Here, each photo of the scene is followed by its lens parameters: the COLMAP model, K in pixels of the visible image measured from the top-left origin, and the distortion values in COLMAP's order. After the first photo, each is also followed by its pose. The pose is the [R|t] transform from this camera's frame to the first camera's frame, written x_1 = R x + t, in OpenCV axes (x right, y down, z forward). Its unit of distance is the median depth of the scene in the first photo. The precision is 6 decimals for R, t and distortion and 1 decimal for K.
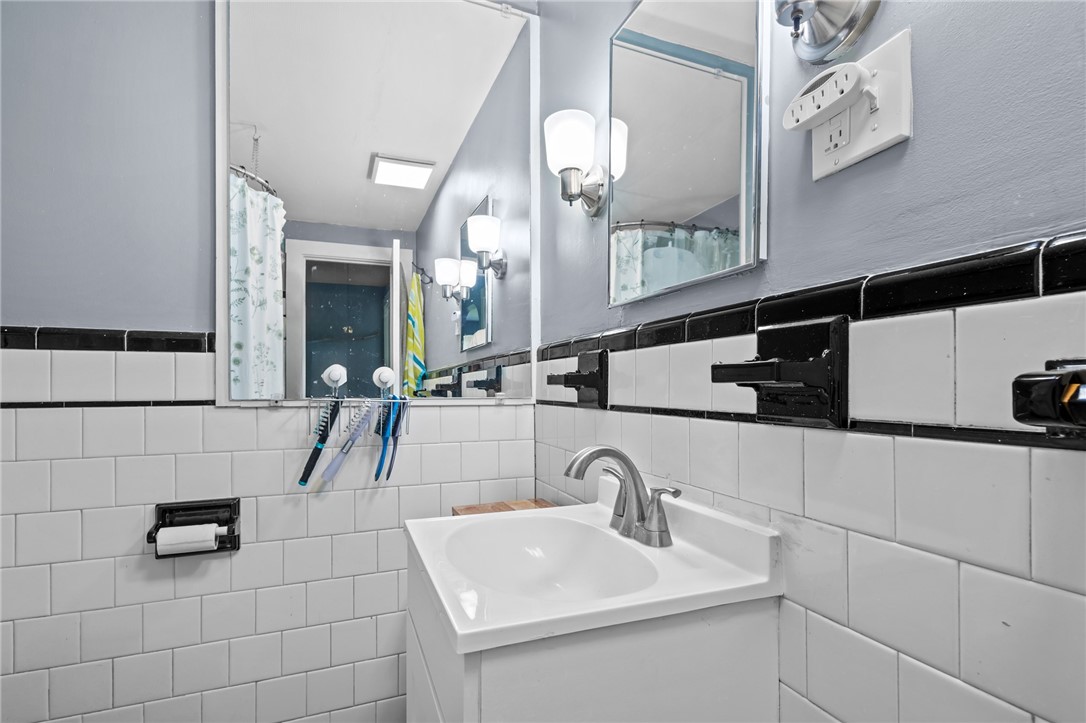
lens RADIAL K [[495.7, 0, 537.5], [0, 495.7, 392.7], [0, 0, 1]] dist [0.002722, -0.000011]
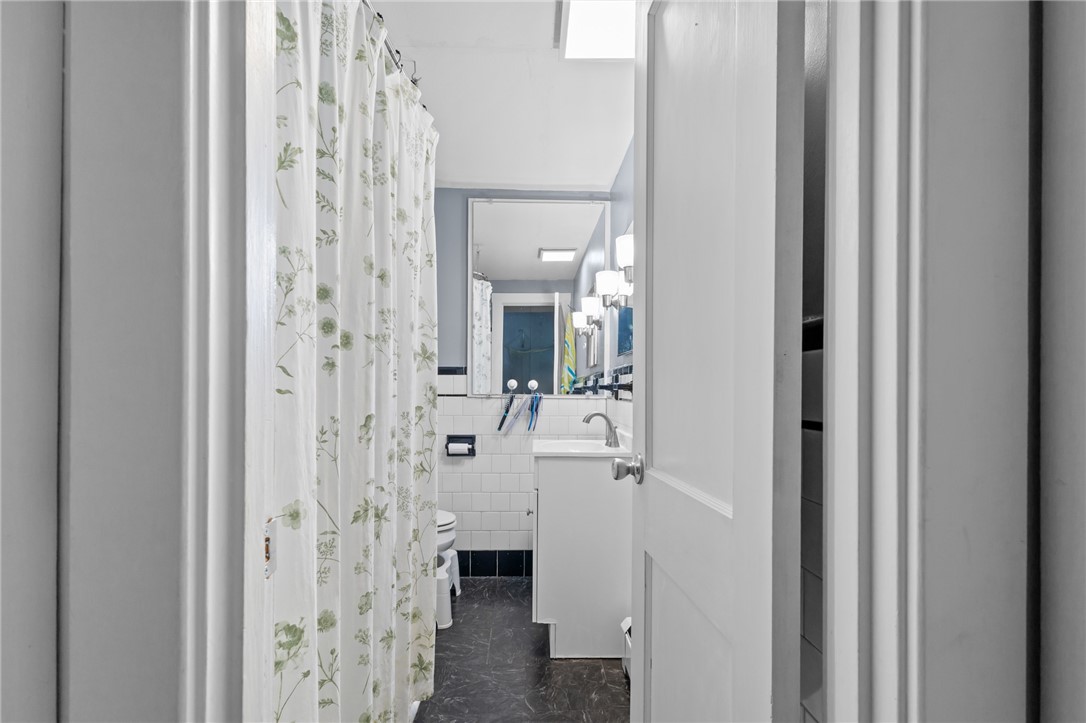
lens RADIAL K [[518.1, 0, 543.0], [0, 518.1, 361.5], [0, 0, 1]] dist [0.002058, 0.000188]
pose [[0.935275, -0.014807, -0.353612, 0.576067], [-0.006894, 0.998173, -0.060032, 0.002448], [0.353855, 0.058585, 0.933464, -1.198095]]
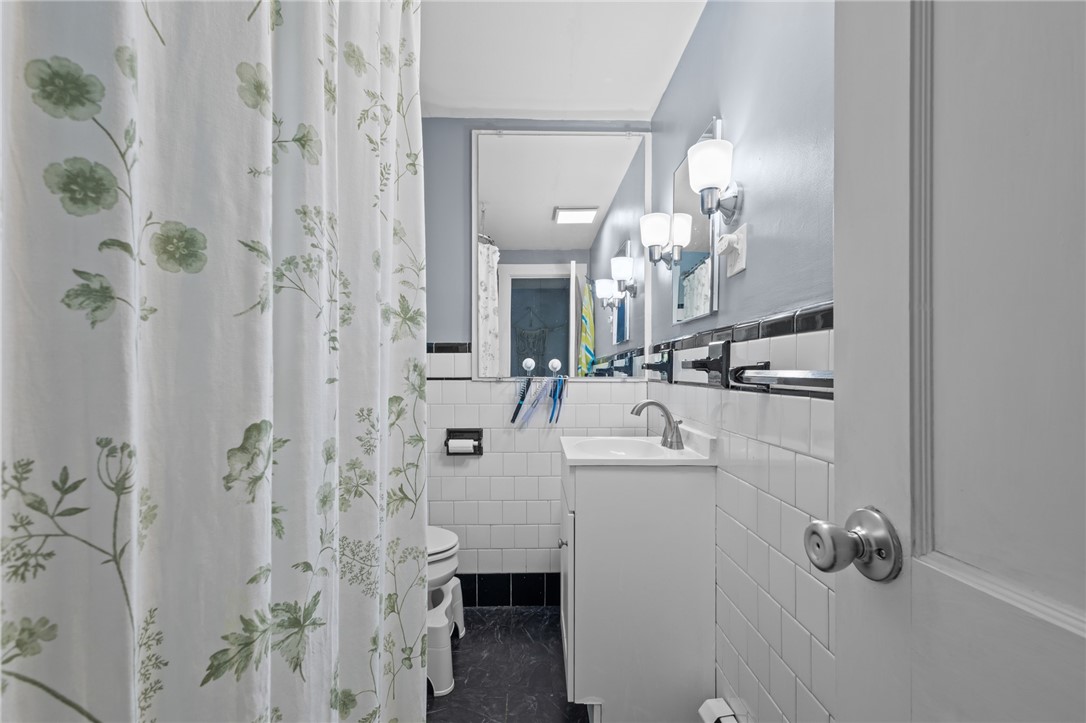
lens RADIAL K [[505.1, 0, 545.8], [0, 505.1, 353.5], [0, 0, 1]] dist [0.004211, -0.000671]
pose [[0.936201, -0.012239, -0.351251, 0.300669], [-0.003211, 0.999054, -0.043372, 0.005656], [0.351449, 0.041733, 0.935276, -0.712002]]
